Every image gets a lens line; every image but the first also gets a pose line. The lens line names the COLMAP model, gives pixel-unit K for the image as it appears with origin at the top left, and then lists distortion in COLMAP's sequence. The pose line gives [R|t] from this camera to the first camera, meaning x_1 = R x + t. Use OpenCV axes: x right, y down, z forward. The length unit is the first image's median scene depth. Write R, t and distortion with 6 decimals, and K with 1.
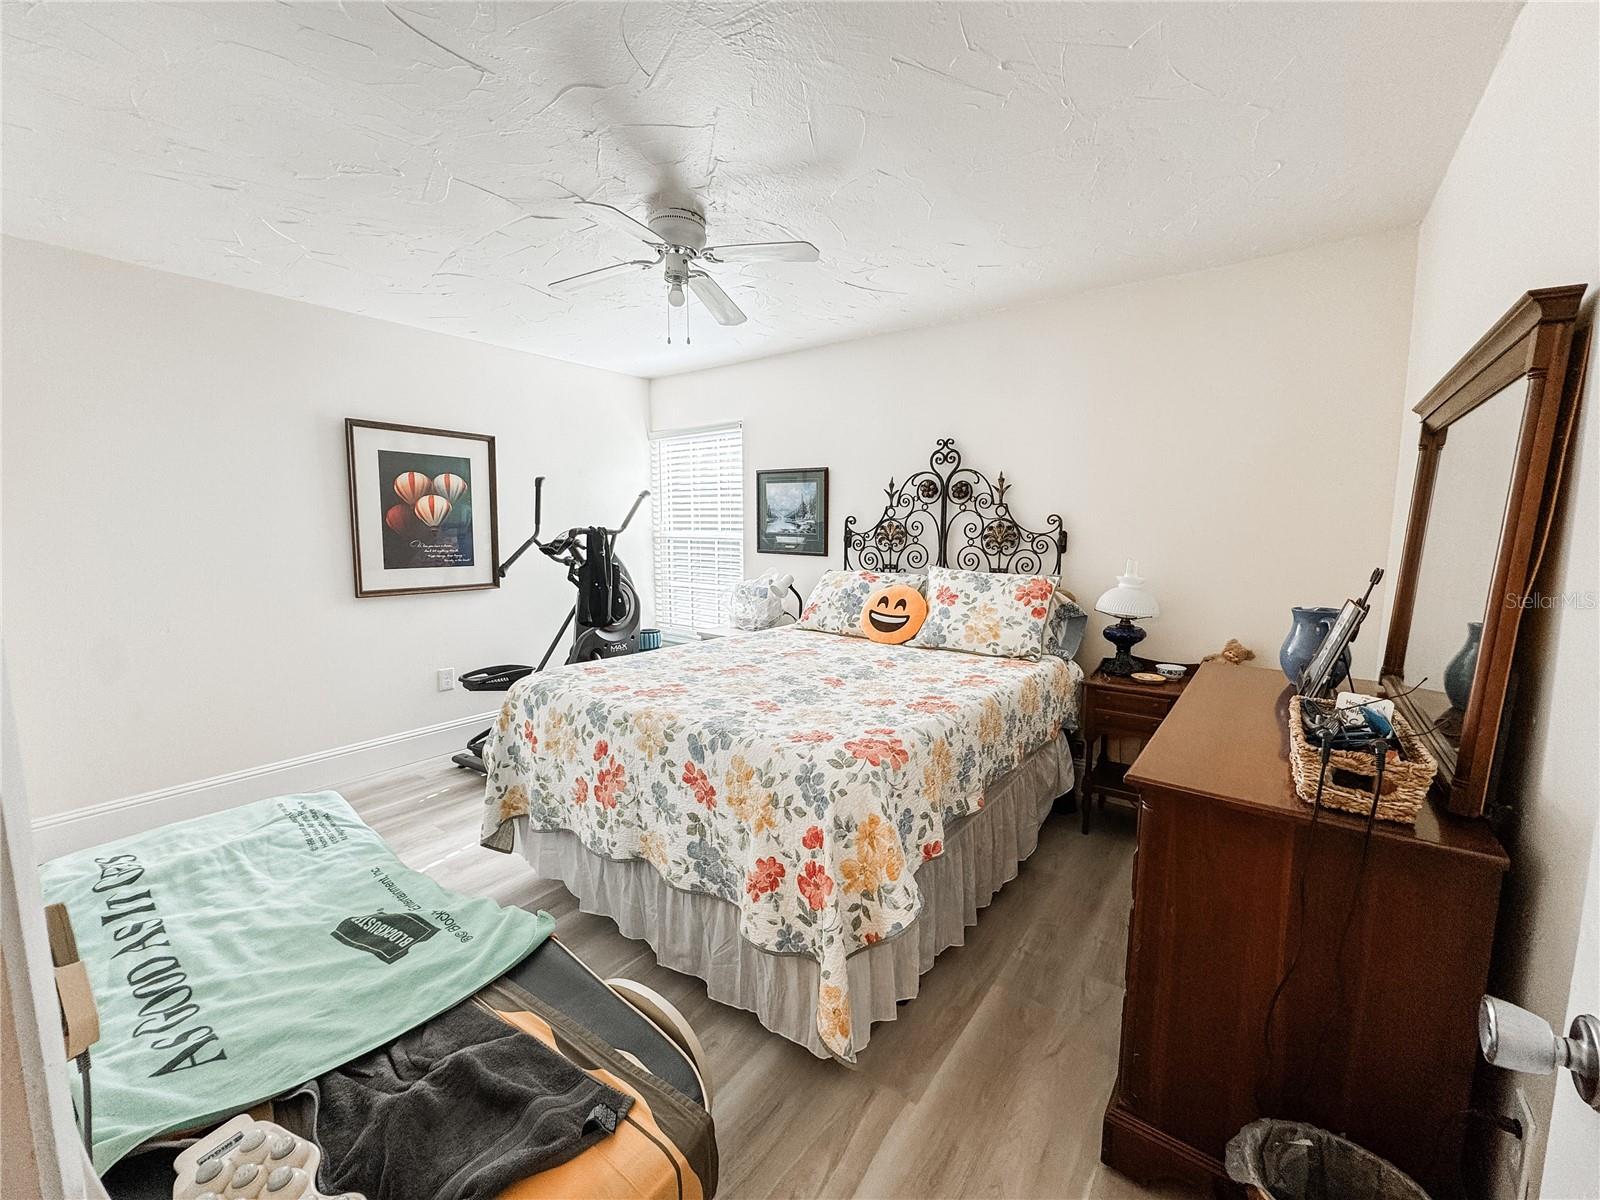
lens RADIAL K [[640.9, 0, 800.0], [0, 640.9, 600.0], [0, 0, 1]] dist [-0.008161, 0.000064]
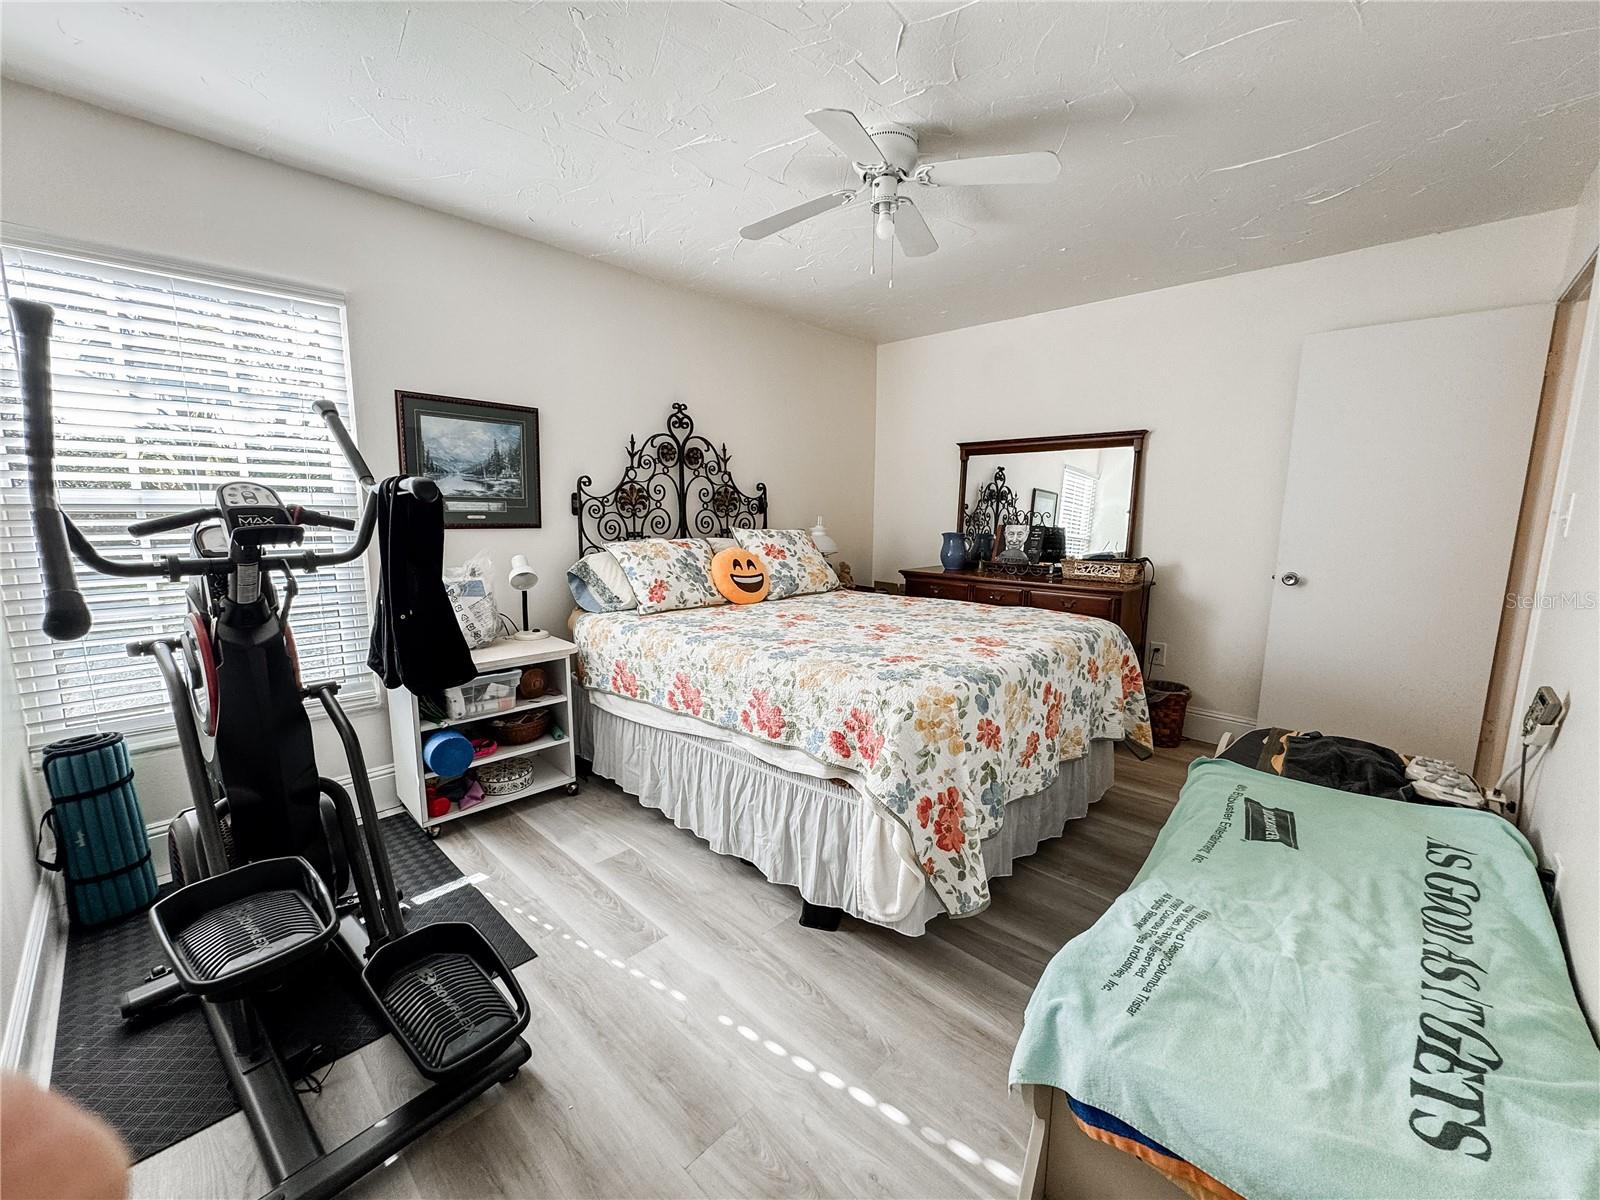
lens RADIAL K [[630.0, 0, 682.0], [0, 630.0, 603.3], [0, 0, 1]] dist [0.000601, 0.000135]
pose [[0.193874, -0.143100, 0.970534, -0.739892], [0.114437, 0.985849, 0.122498, -0.058770], [-0.974329, 0.087316, 0.207506, 0.772771]]
